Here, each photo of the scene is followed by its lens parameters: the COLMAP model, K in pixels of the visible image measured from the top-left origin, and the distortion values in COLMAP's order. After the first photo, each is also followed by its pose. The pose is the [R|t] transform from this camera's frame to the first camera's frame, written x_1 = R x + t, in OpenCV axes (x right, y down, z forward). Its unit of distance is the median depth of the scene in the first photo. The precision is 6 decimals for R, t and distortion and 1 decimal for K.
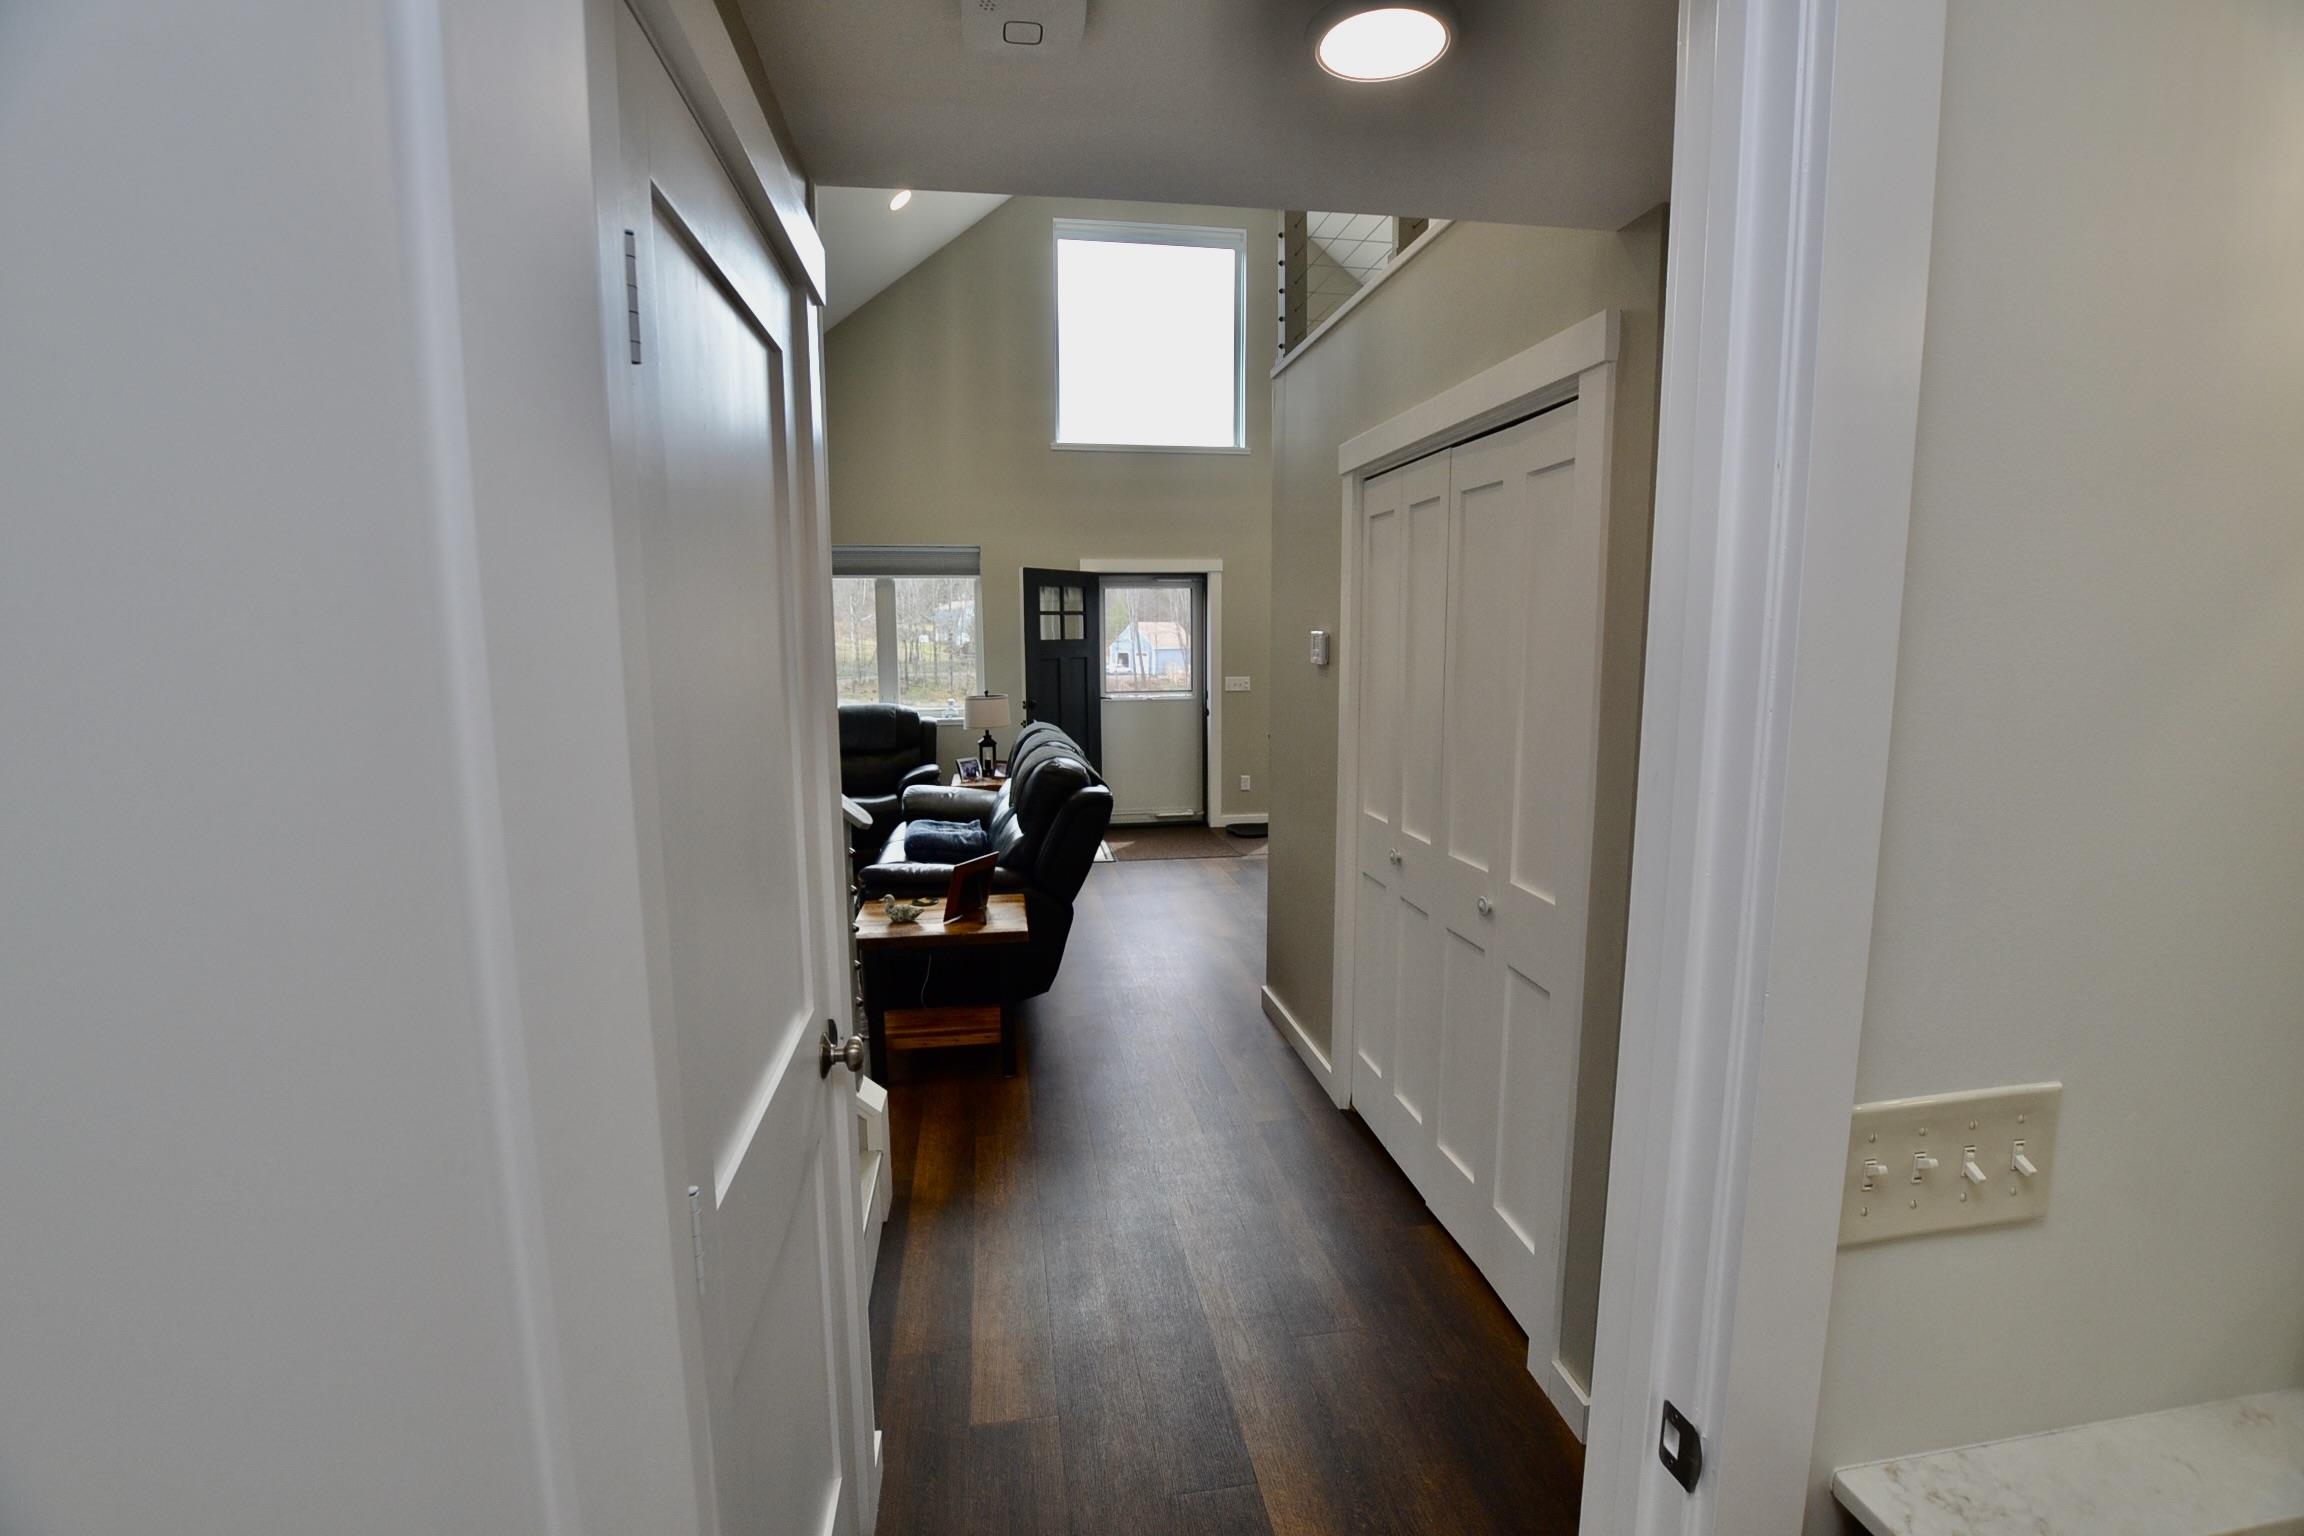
lens RADIAL K [[1026.1, 0, 1152.5], [0, 1026.1, 779.0], [0, 0, 1]] dist [-0.036084, 0.004461]
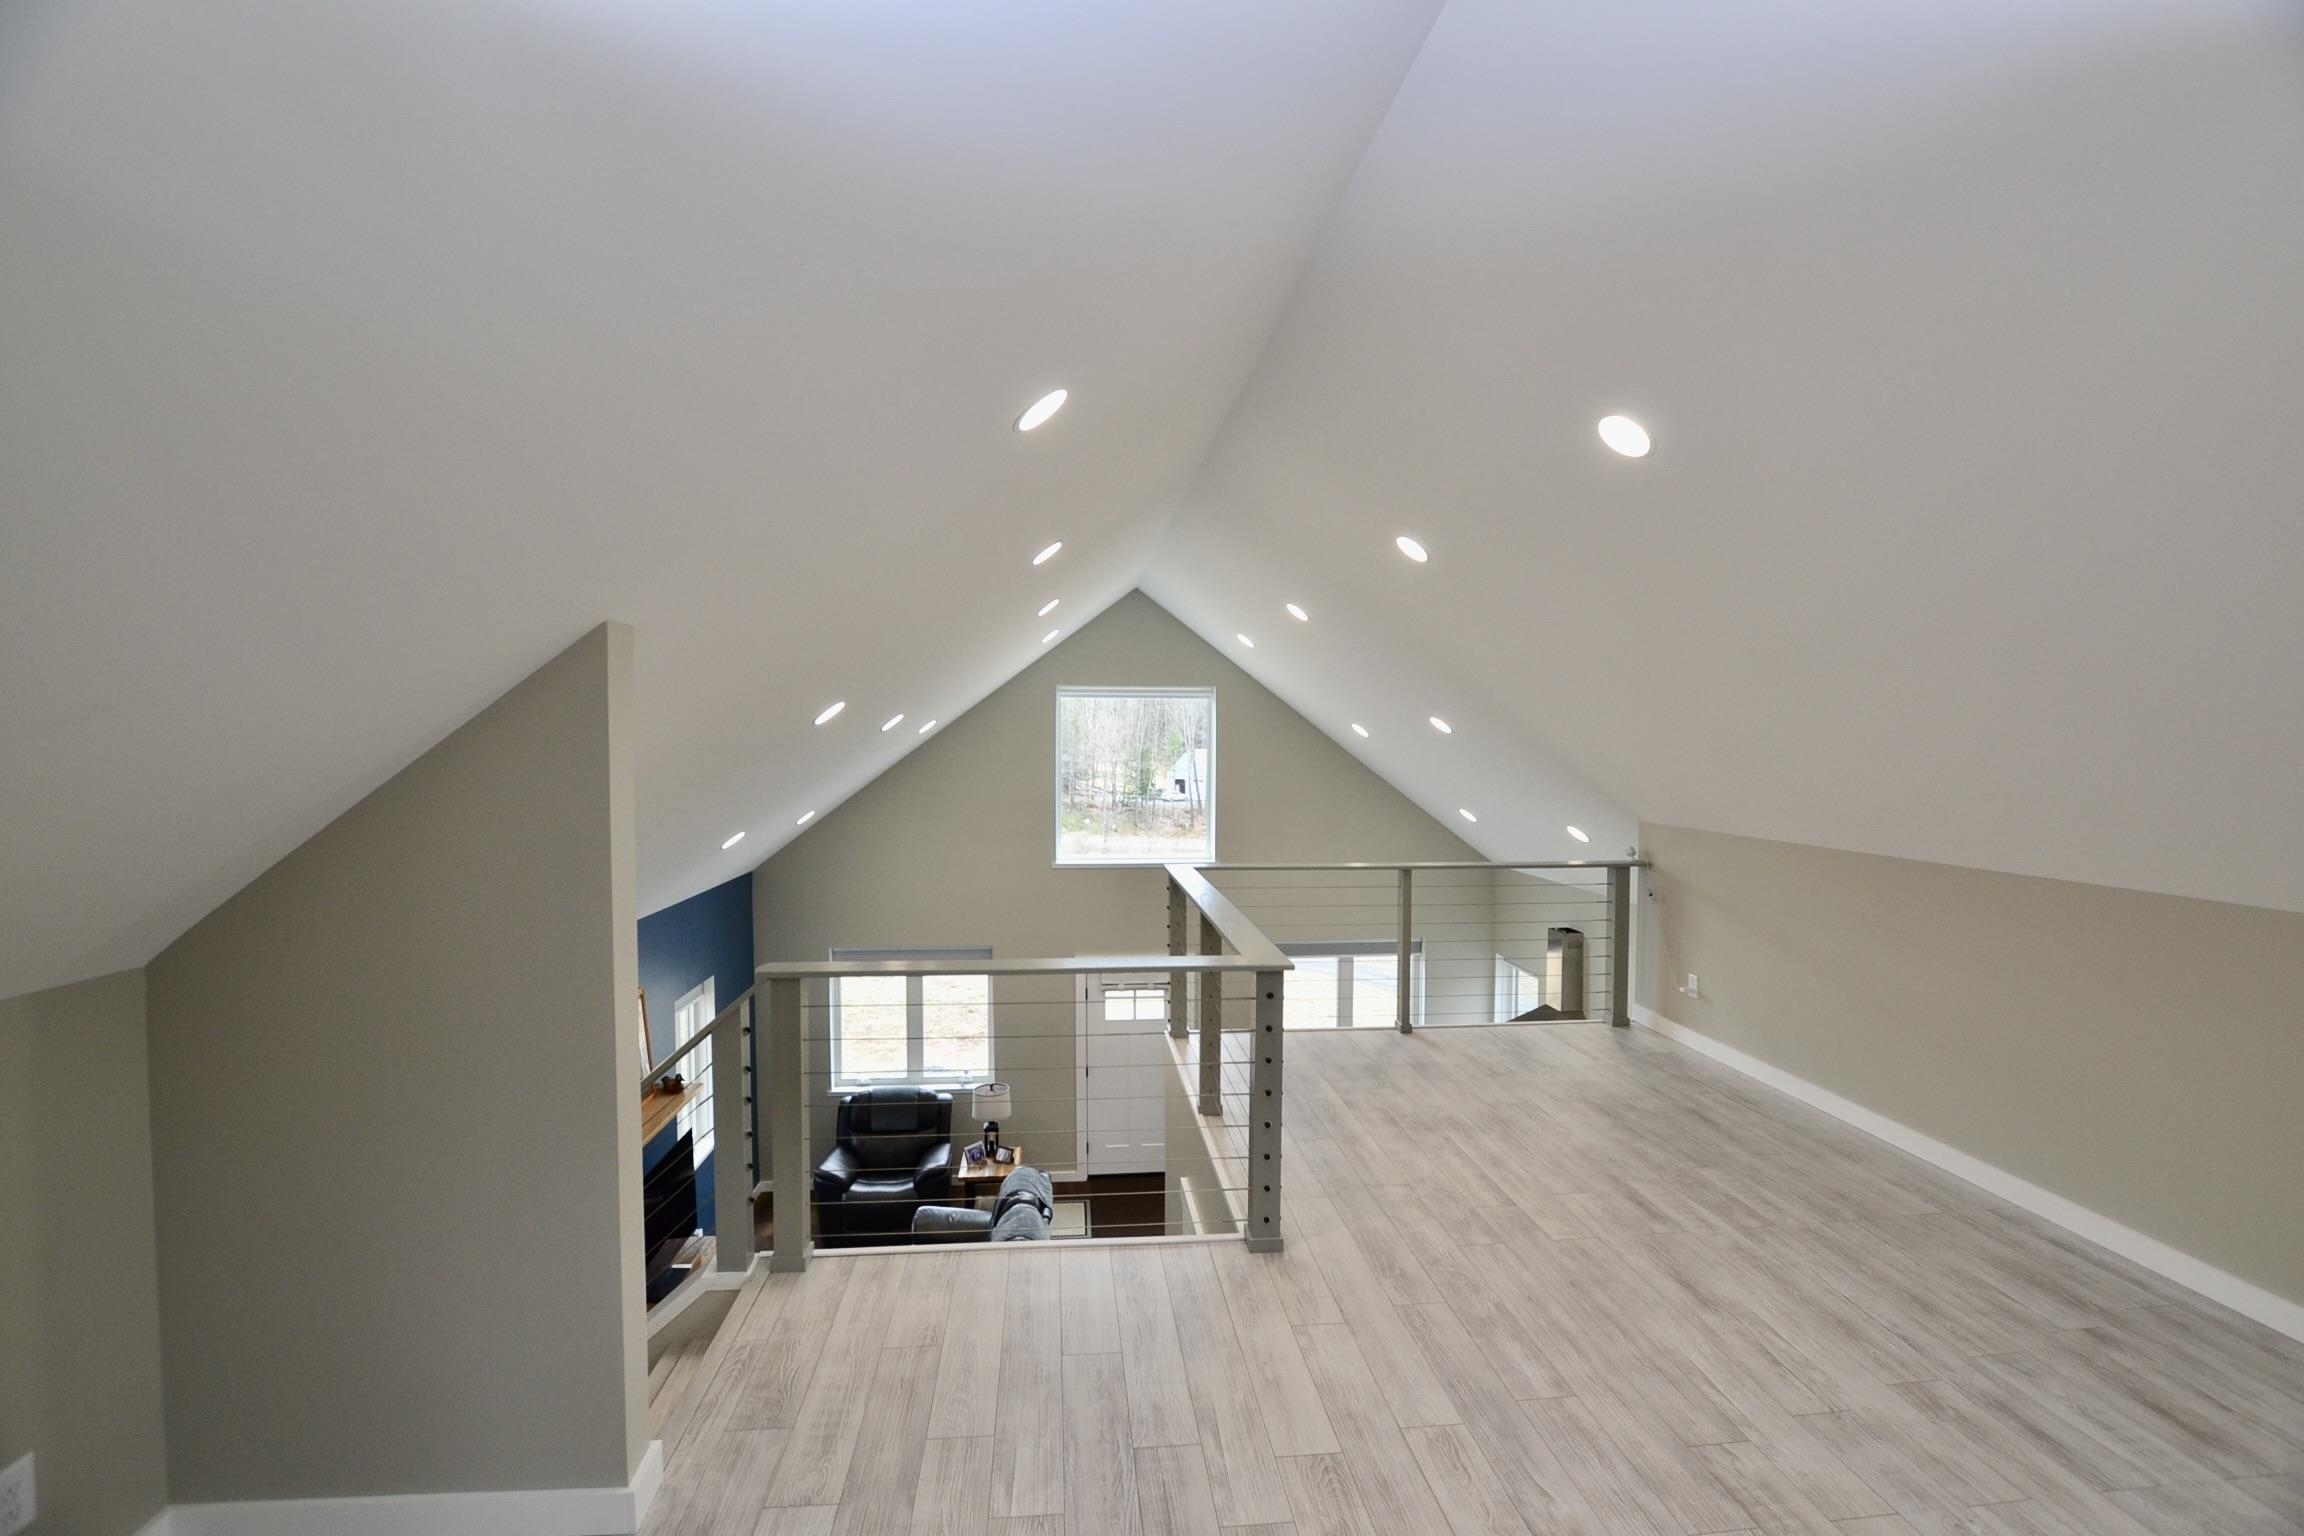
lens RADIAL K [[1026.1, 0, 1152.5], [0, 1026.1, 779.0], [0, 0, 1]] dist [-0.036084, 0.004461]
pose [[0.998190, 0.008809, -0.059489, 0.086312], [-0.015046, 0.994335, -0.105217, -0.284001], [0.058225, 0.105922, 0.992668, -0.199741]]
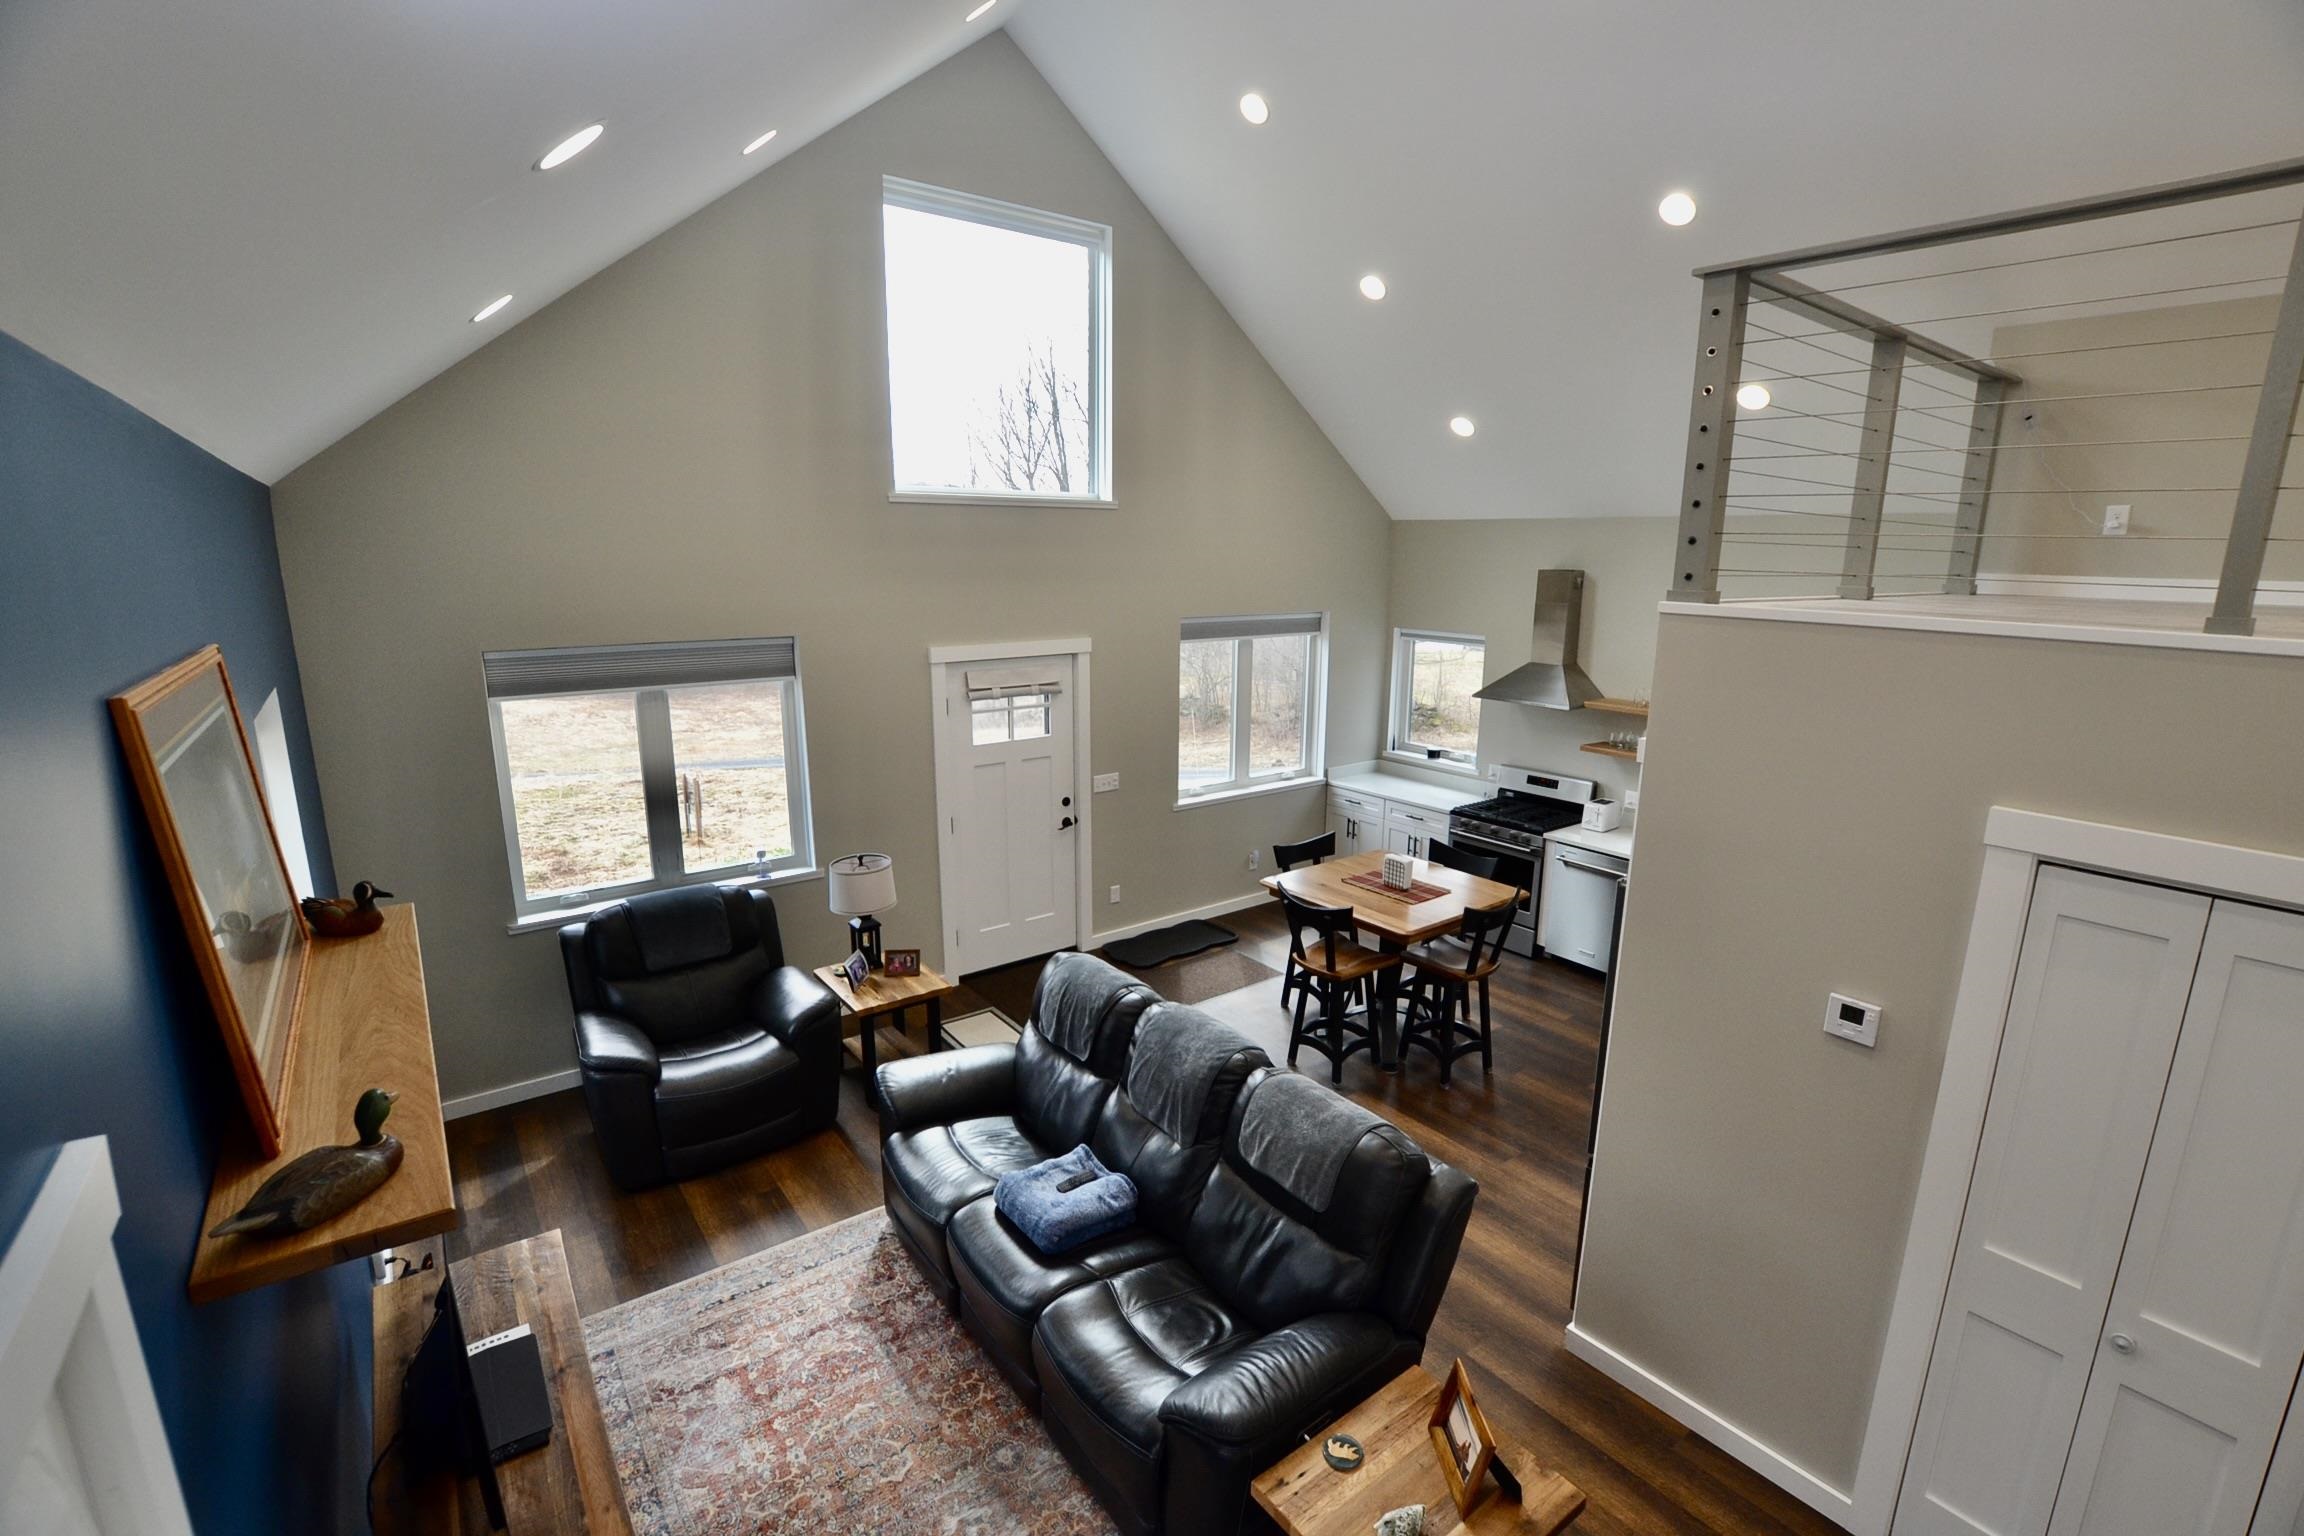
lens RADIAL K [[1026.1, 0, 1152.5], [0, 1026.1, 779.0], [0, 0, 1]] dist [-0.036084, 0.004461]
pose [[0.882611, -0.093681, 0.460675, -0.270442], [0.055729, 0.993884, 0.095340, -0.174031], [-0.466788, -0.058476, 0.882434, 0.242910]]
